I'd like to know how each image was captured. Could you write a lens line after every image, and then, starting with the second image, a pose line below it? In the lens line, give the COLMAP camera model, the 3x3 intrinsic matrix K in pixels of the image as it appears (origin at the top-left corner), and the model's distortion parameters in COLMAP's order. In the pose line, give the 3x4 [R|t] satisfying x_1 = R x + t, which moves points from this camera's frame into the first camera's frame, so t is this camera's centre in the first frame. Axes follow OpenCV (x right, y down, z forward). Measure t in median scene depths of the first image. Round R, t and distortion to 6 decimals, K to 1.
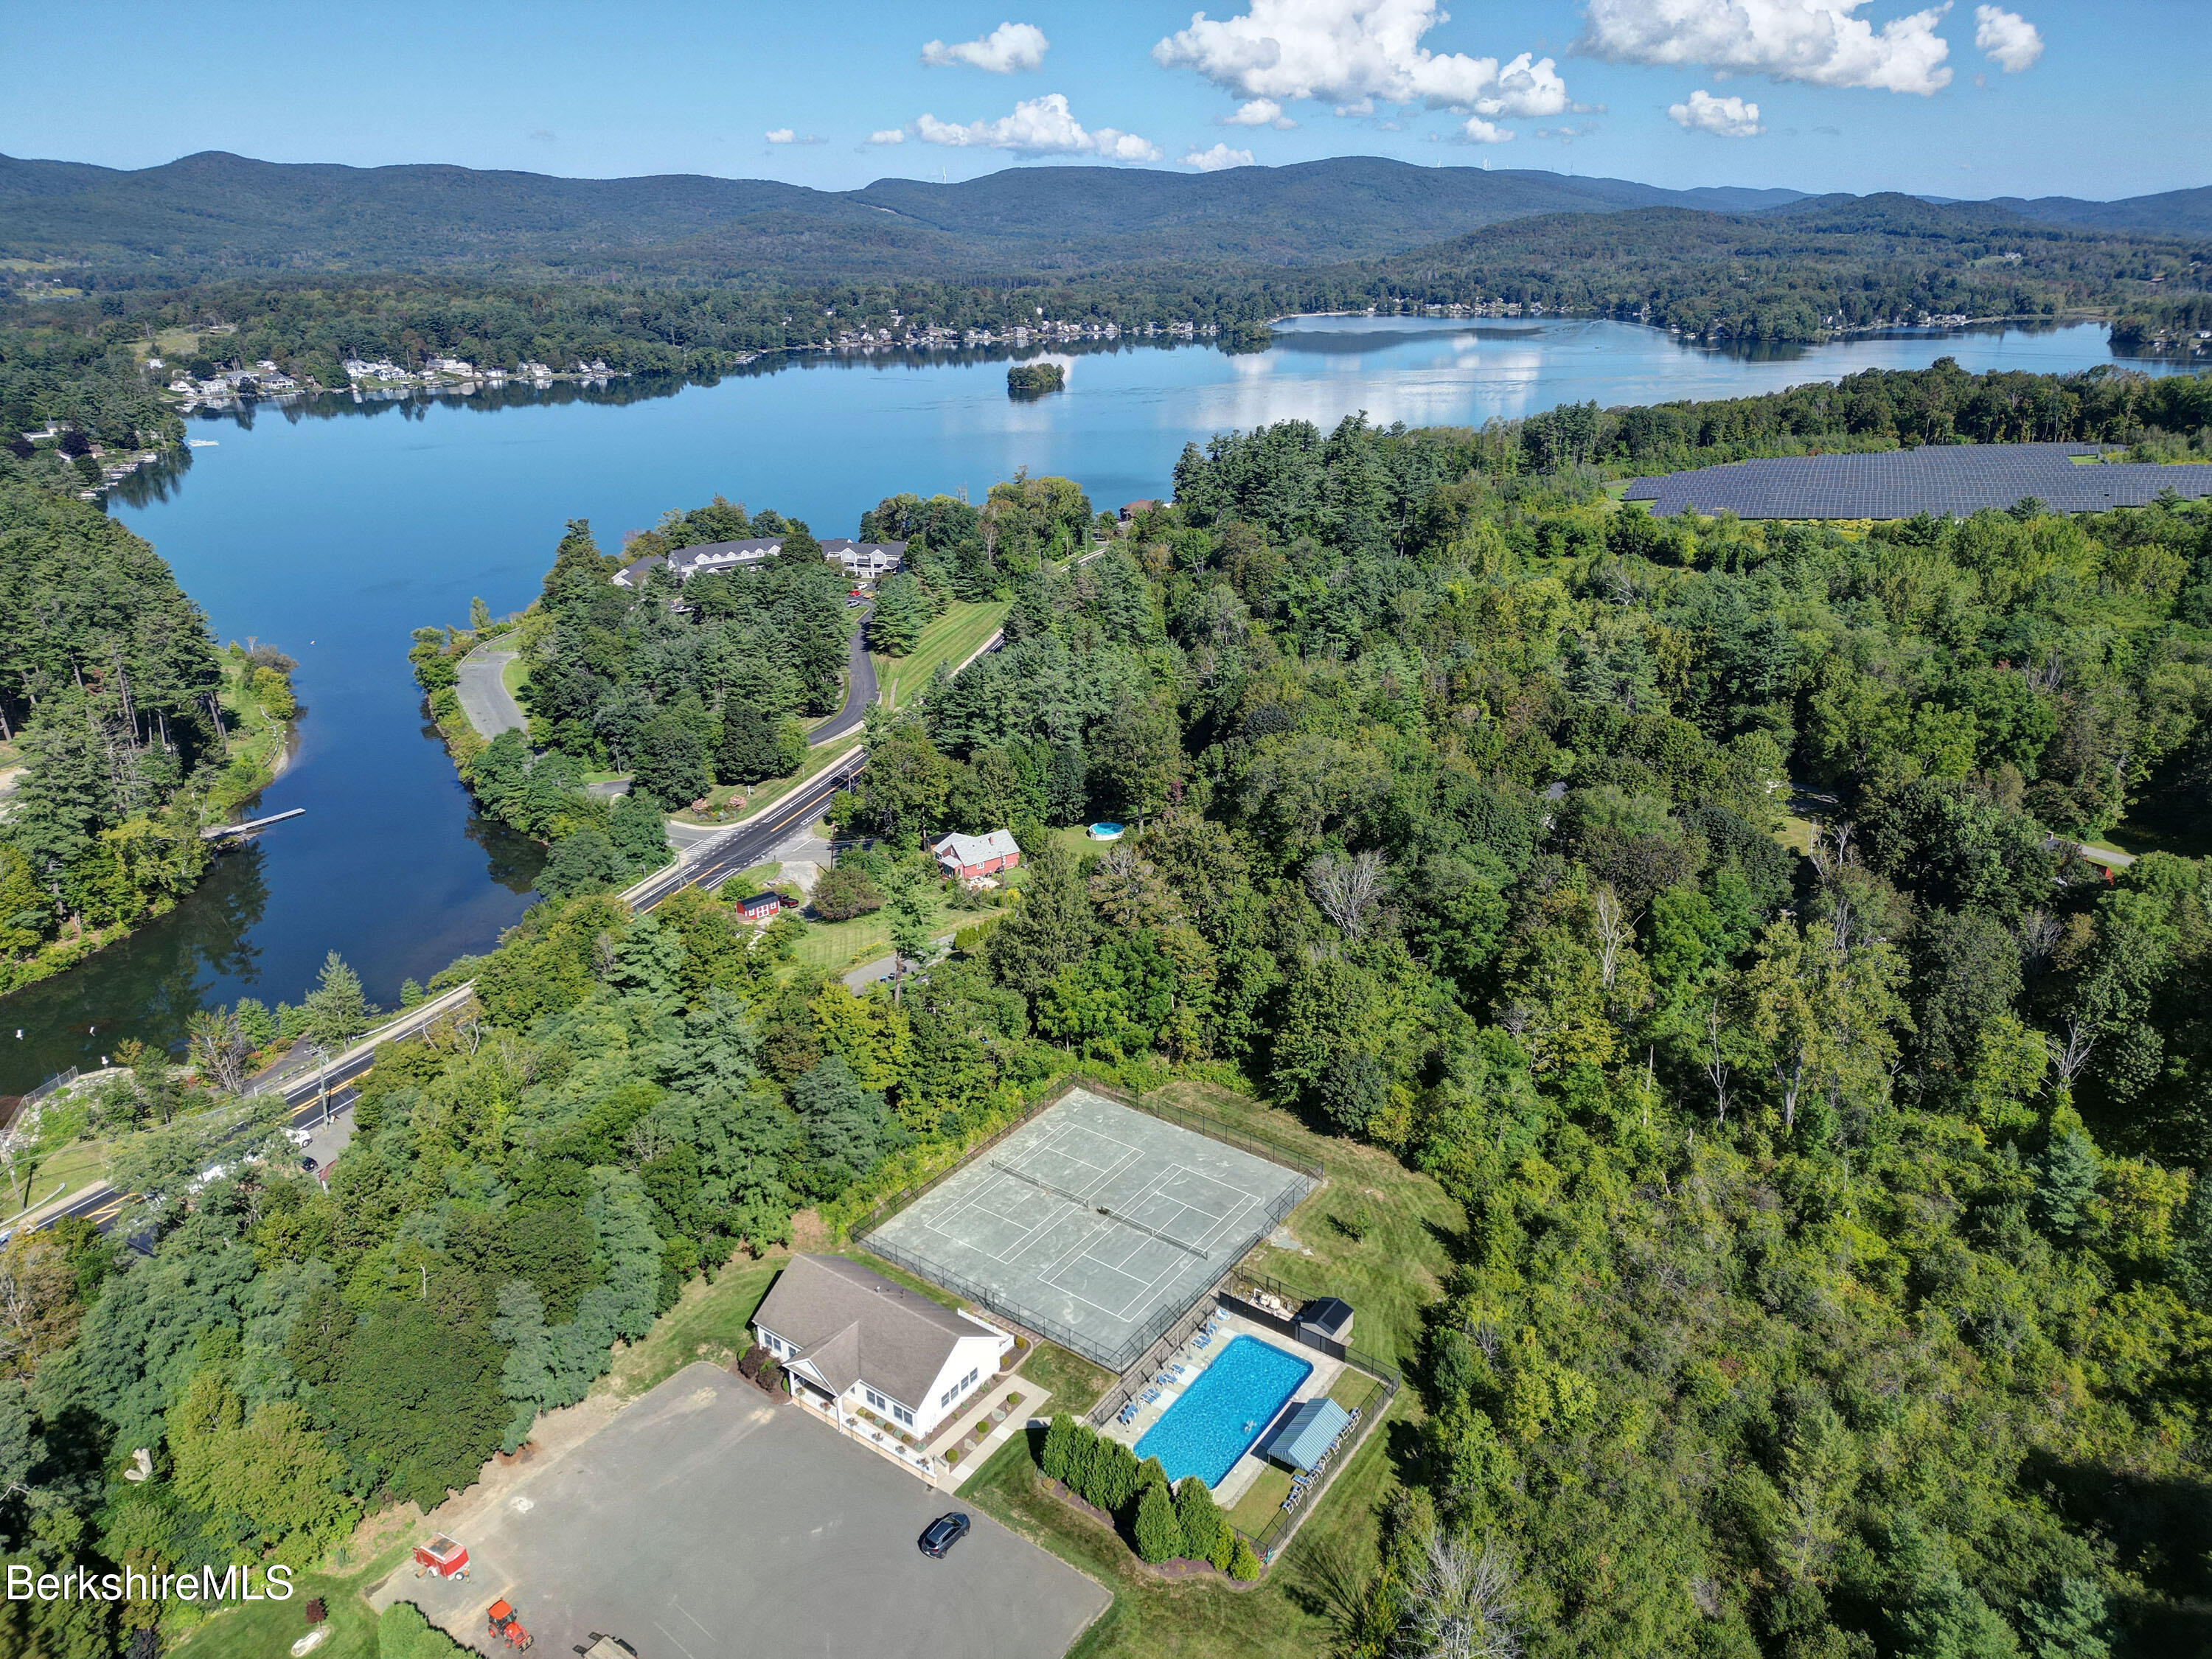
lens RADIAL K [[1563.4, 0, 1106.0], [0, 1563.4, 829.5], [0, 0, 1]] dist [0.093561, -0.096880]
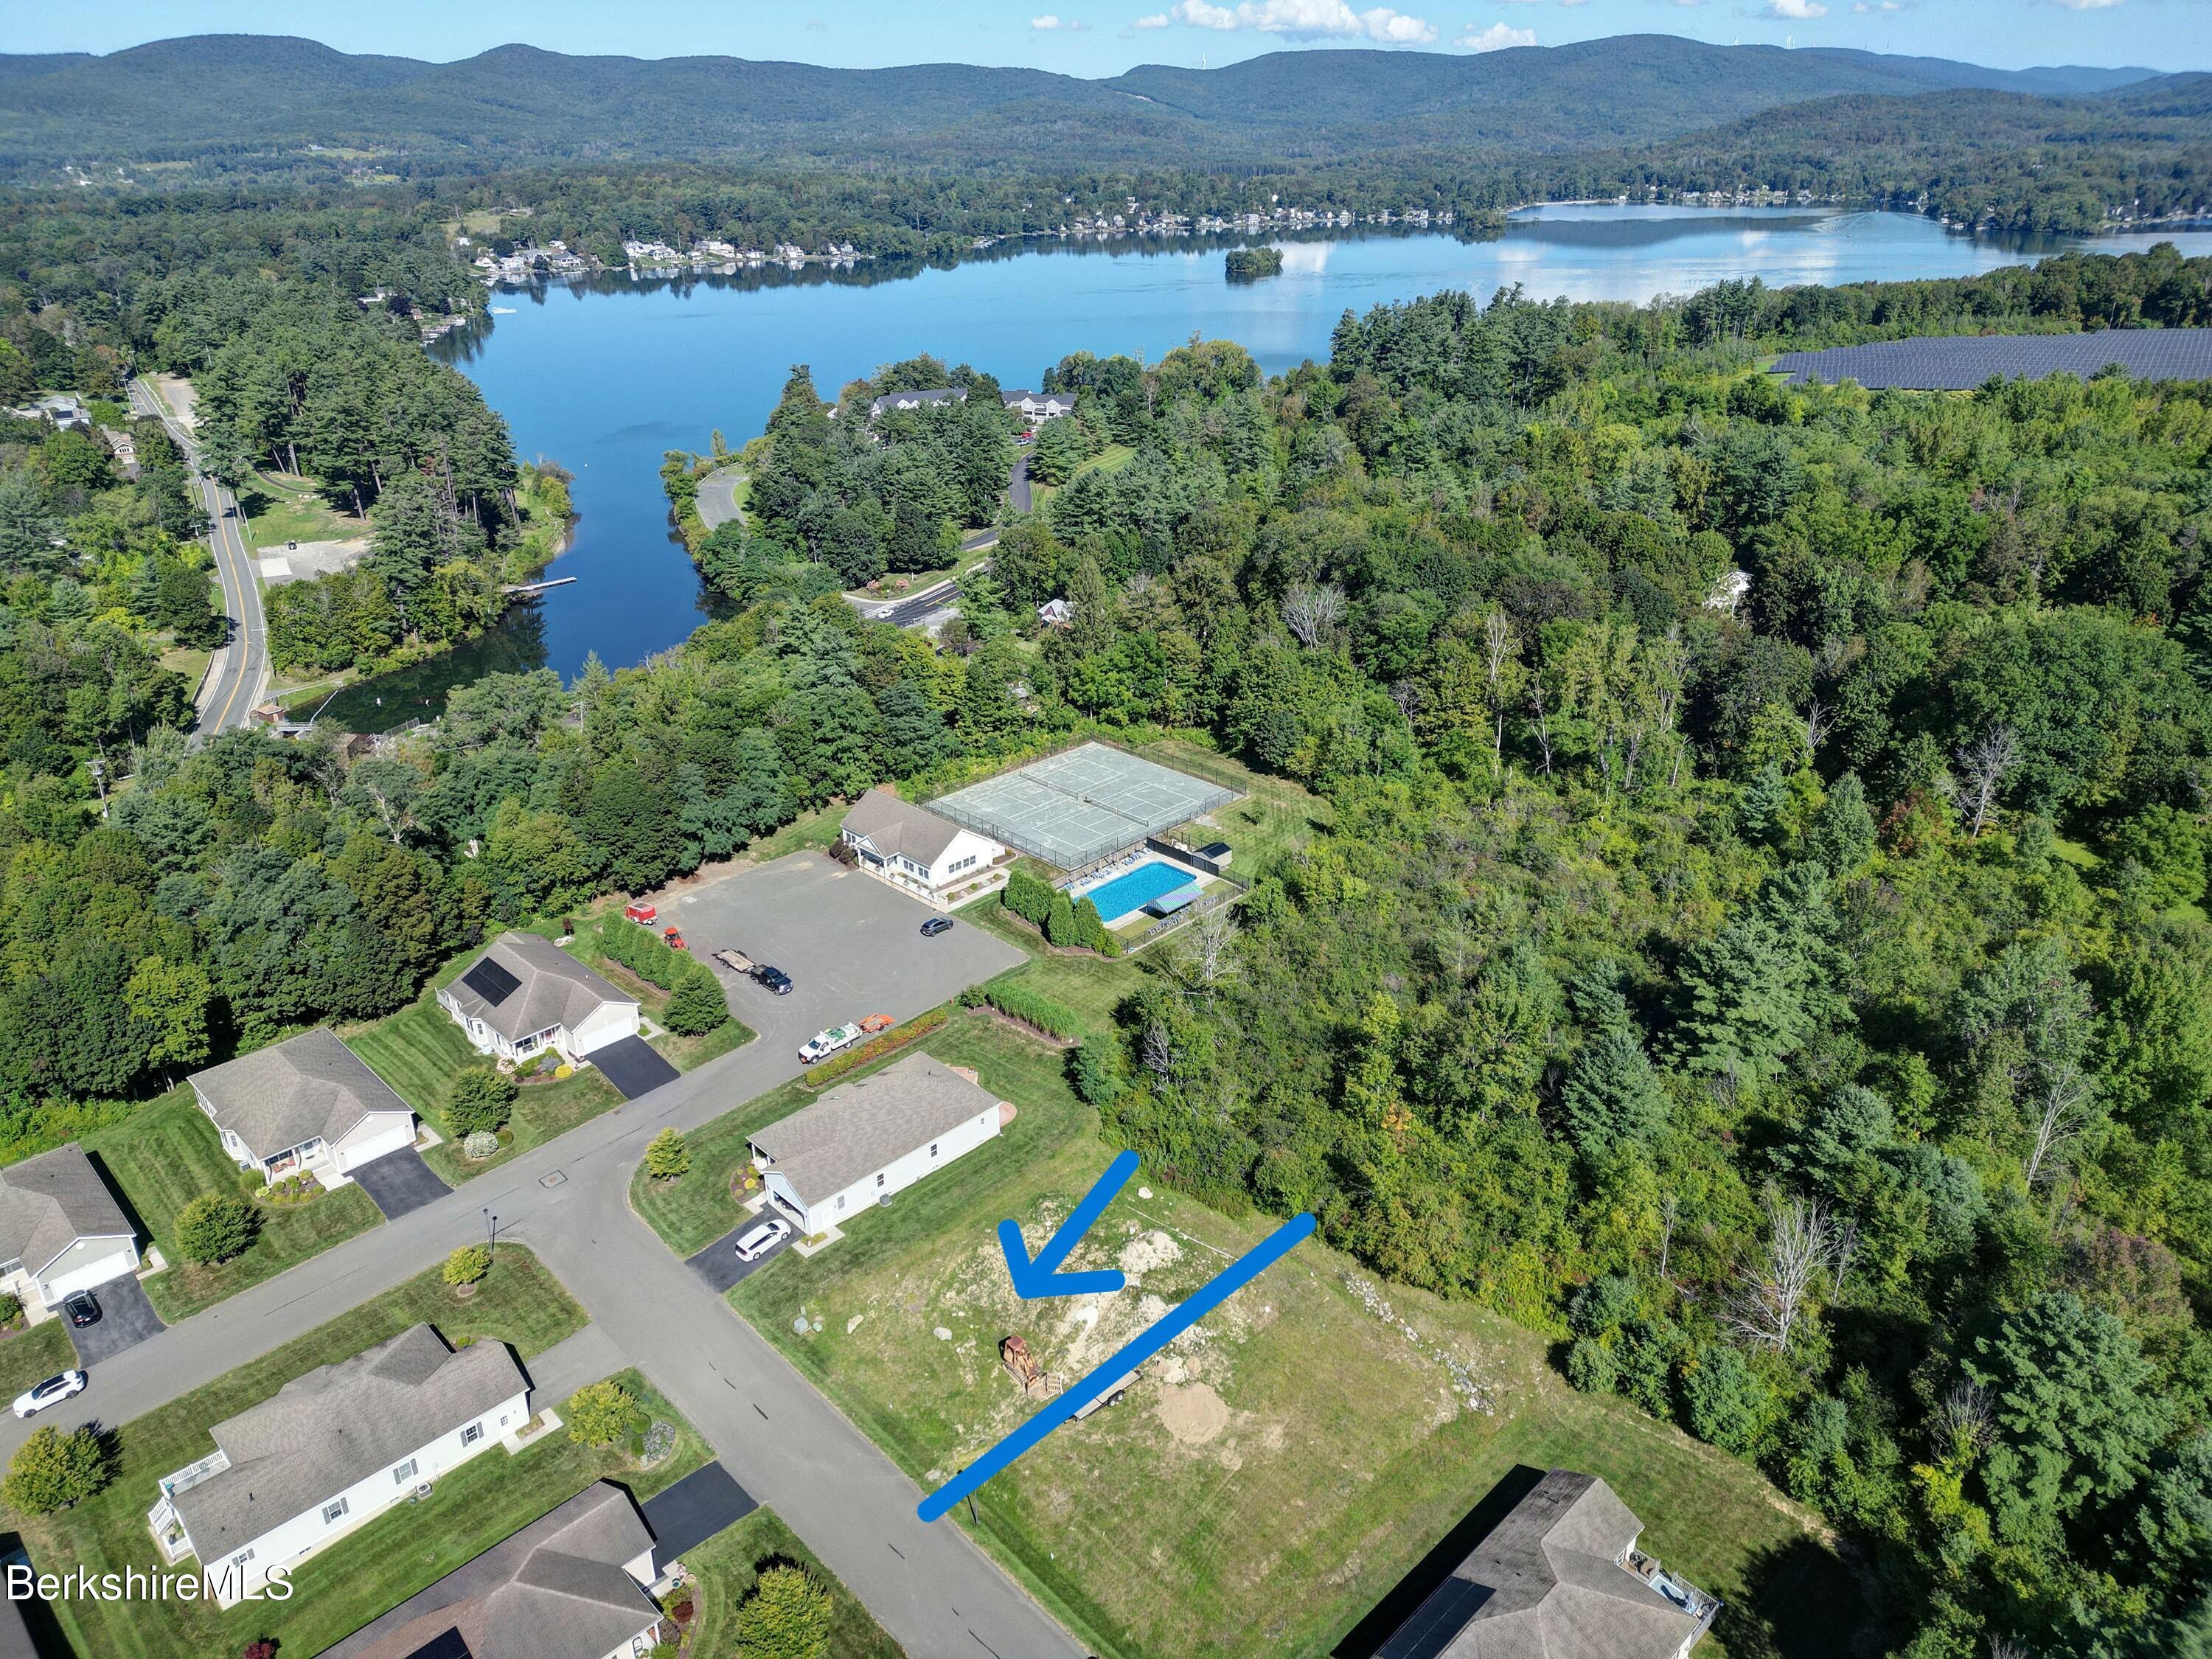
lens RADIAL K [[1563.4, 0, 1106.0], [0, 1563.4, 829.5], [0, 0, 1]] dist [0.093561, -0.096880]
pose [[0.988152, 0.061230, -0.140737, 0.095958], [-0.052828, 0.996634, 0.062682, 0.077844], [0.144102, -0.054505, 0.988061, -0.182579]]
